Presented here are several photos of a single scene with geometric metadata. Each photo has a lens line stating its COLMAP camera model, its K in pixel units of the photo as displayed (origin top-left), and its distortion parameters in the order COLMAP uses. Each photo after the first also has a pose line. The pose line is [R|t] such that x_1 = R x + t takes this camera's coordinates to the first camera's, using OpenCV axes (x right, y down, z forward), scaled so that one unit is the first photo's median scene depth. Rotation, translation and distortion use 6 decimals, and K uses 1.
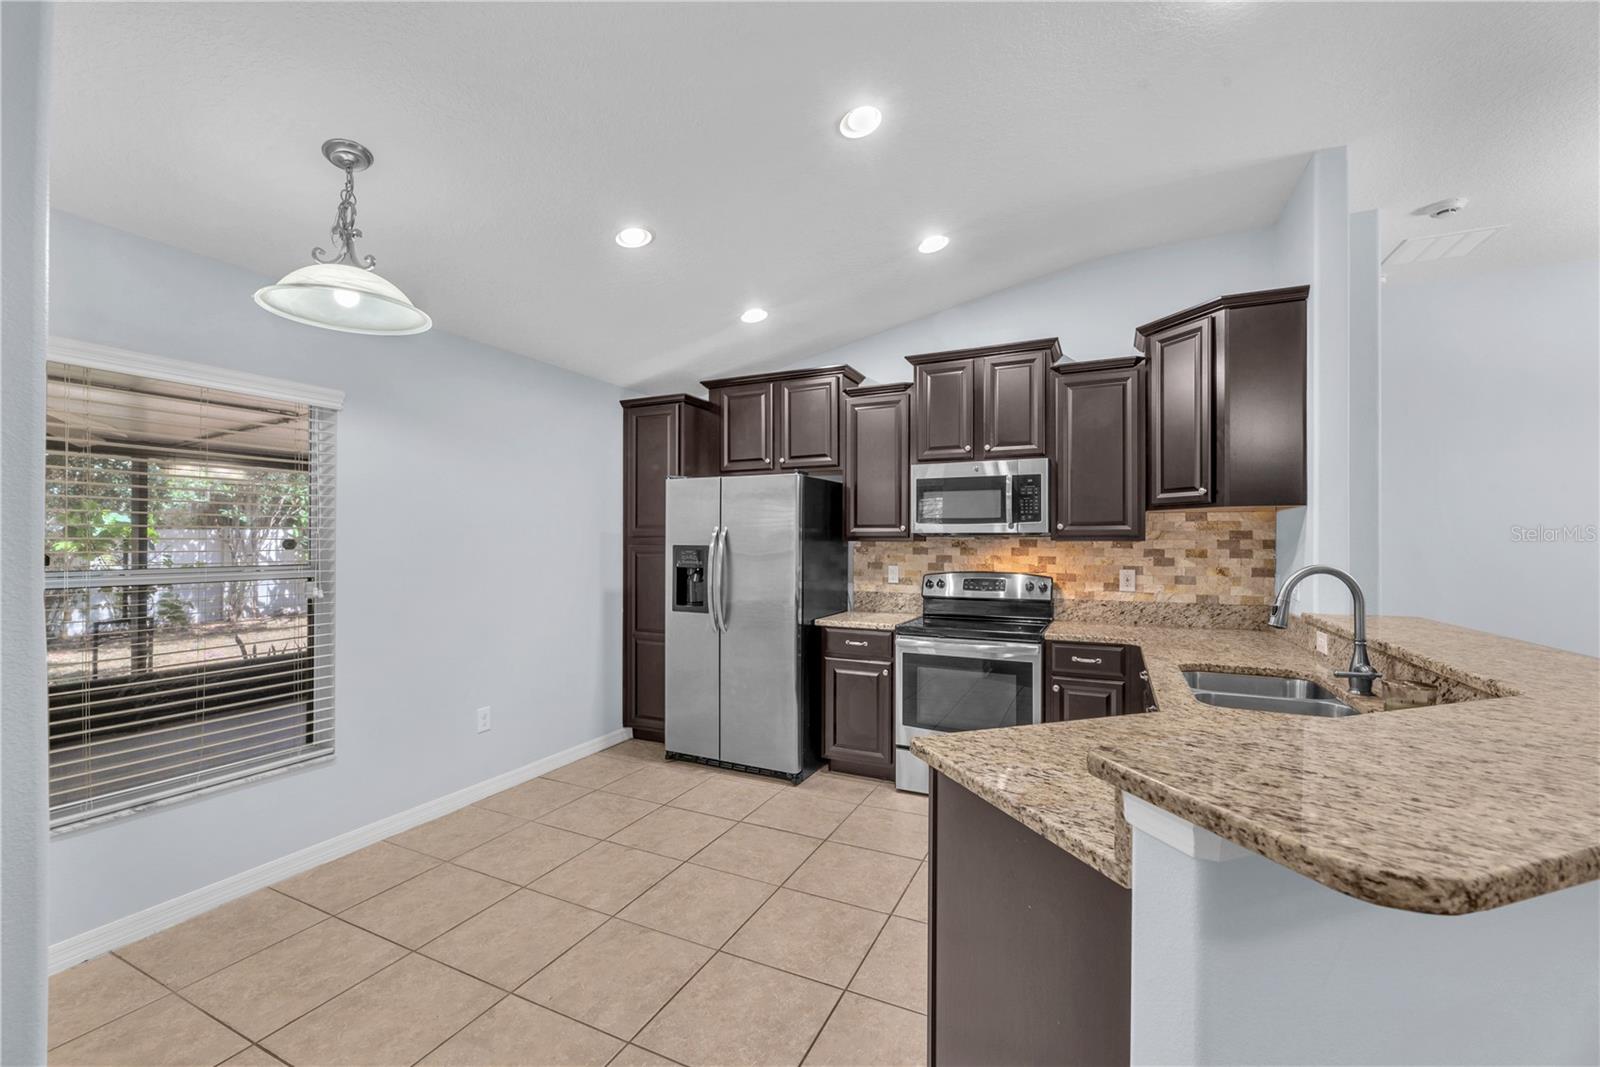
lens RADIAL K [[659.0, 0, 790.2], [0, 659.0, 539.3], [0, 0, 1]] dist [-0.002139, -0.000131]
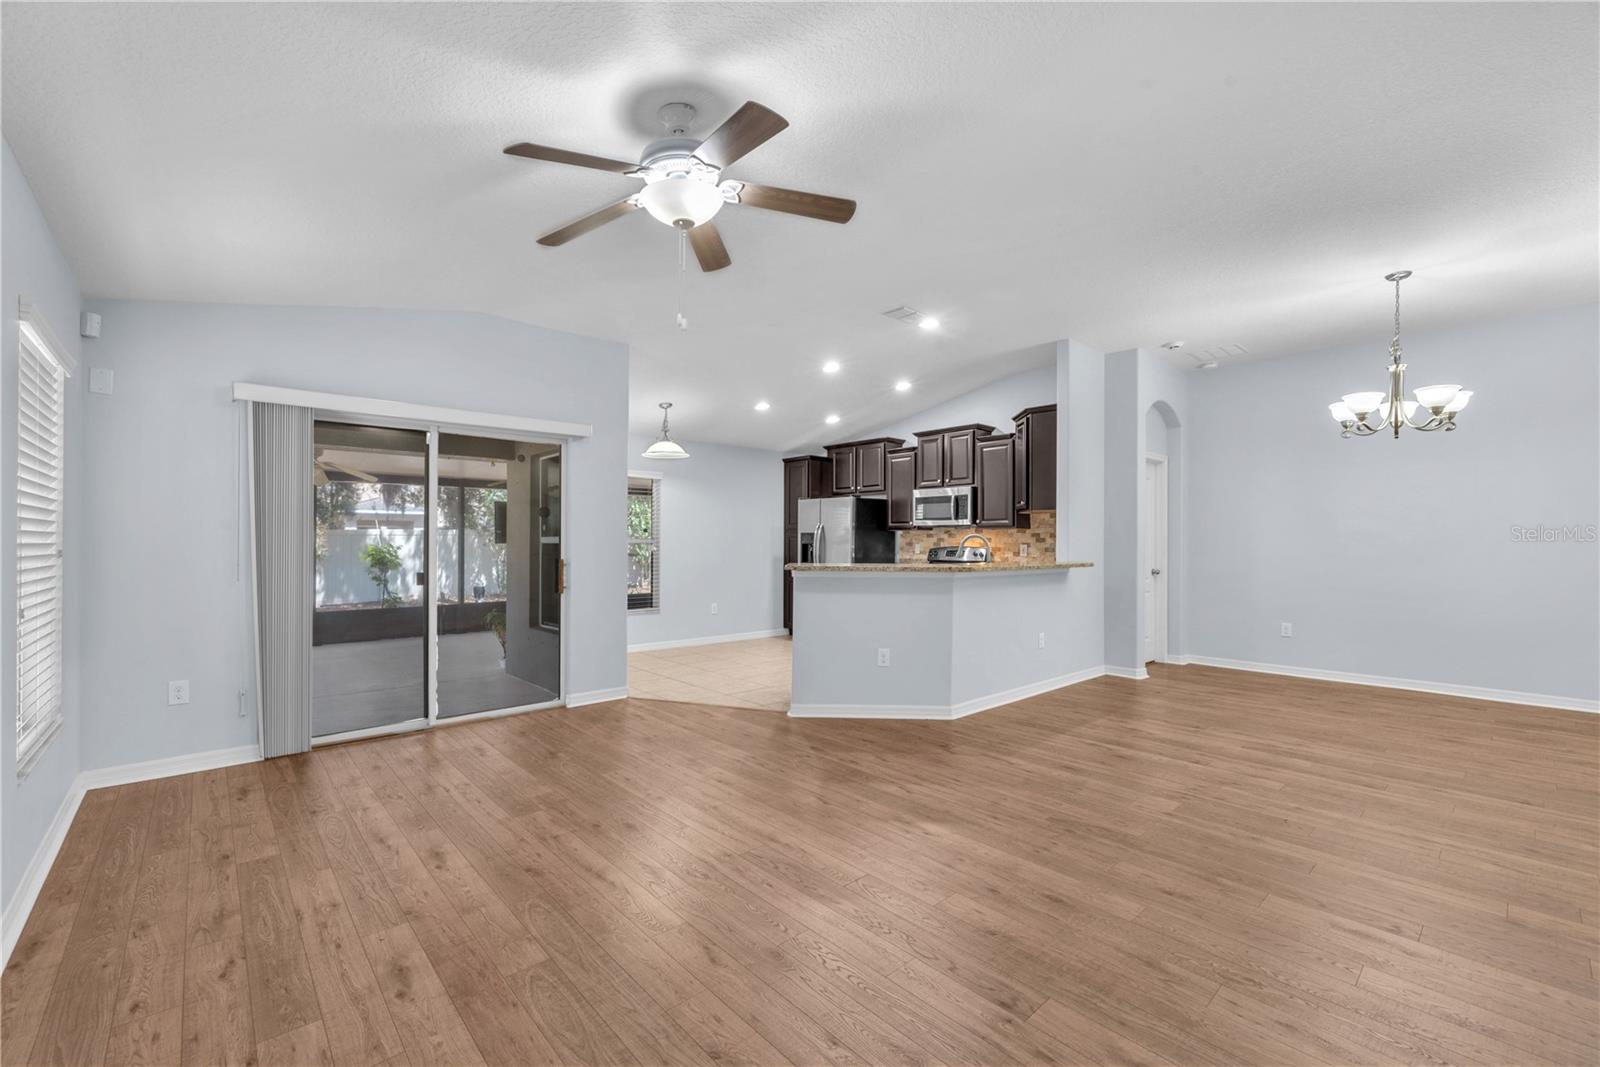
lens RADIAL K [[659.0, 0, 785.8], [0, 659.0, 543.2], [0, 0, 1]] dist [-0.002139, -0.000131]
pose [[0.922563, 0.002789, -0.385835, 0.629445], [-0.001150, 0.999989, 0.004477, 0.036086], [0.385844, -0.003687, 0.922557, -0.987677]]
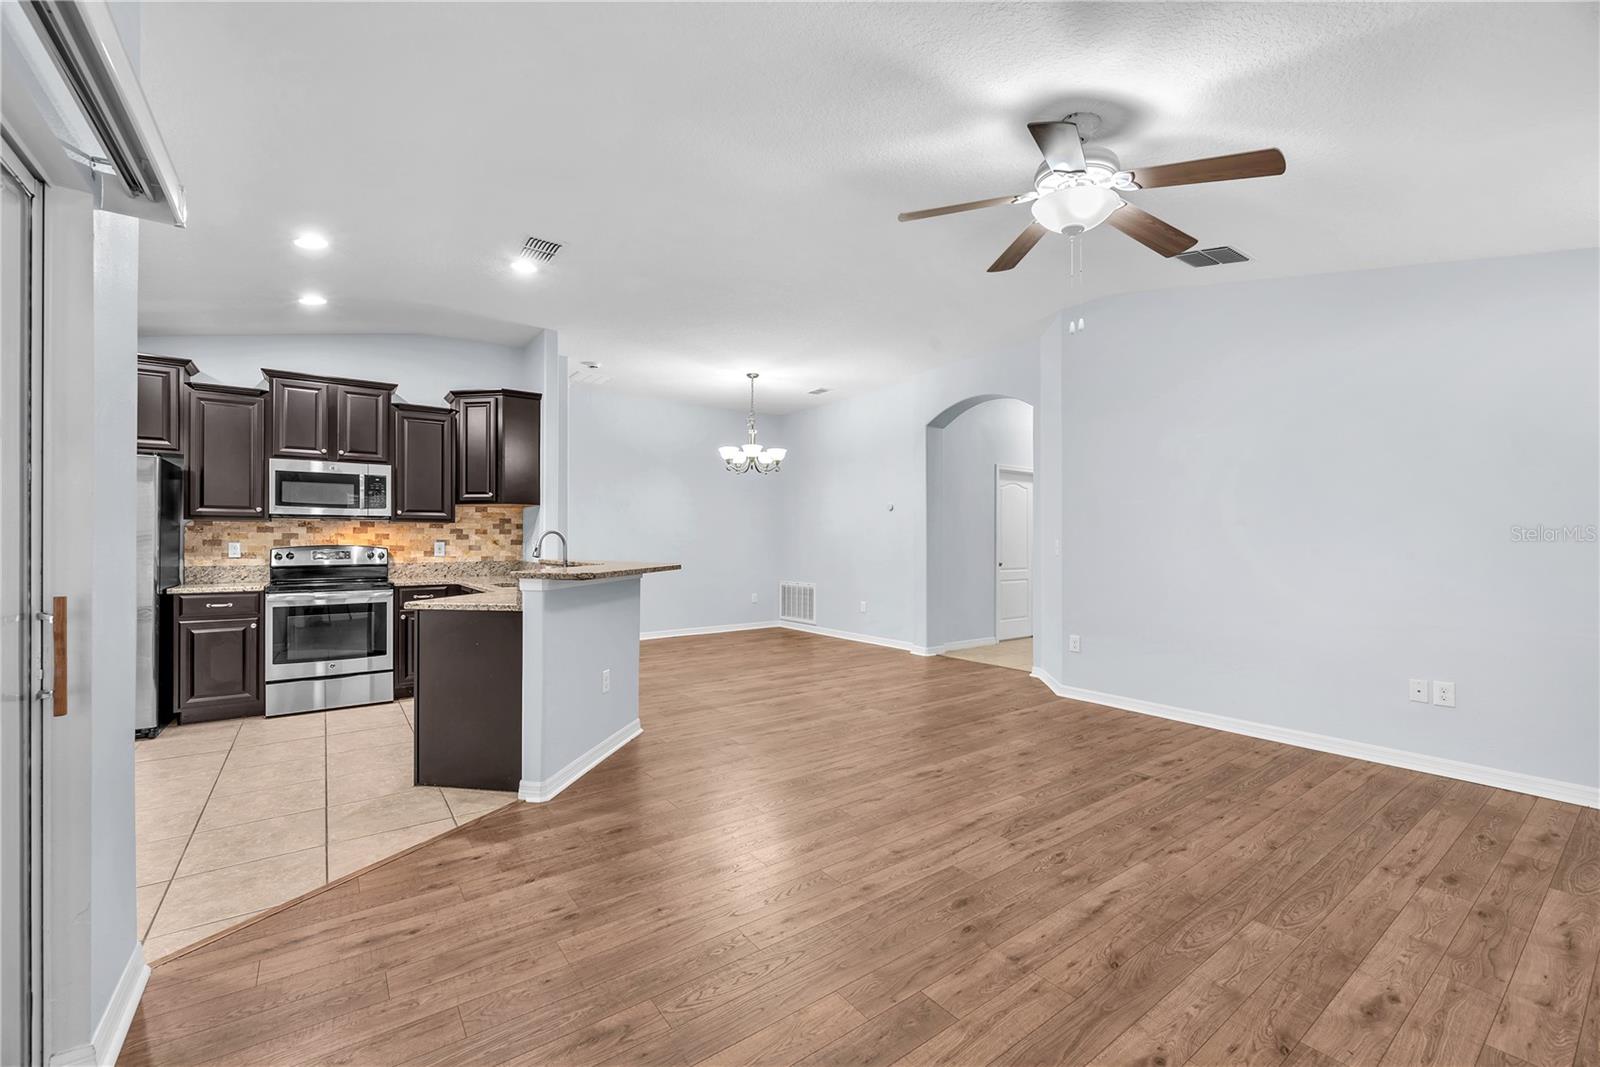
lens RADIAL K [[659.0, 0, 795.8], [0, 659.0, 538.2], [0, 0, 1]] dist [-0.002139, -0.000131]
pose [[0.471938, 0.003281, 0.881626, -0.470431], [-0.001497, 0.999995, -0.002921, 0.041637], [-0.881631, 0.000059, 0.471940, -0.480657]]
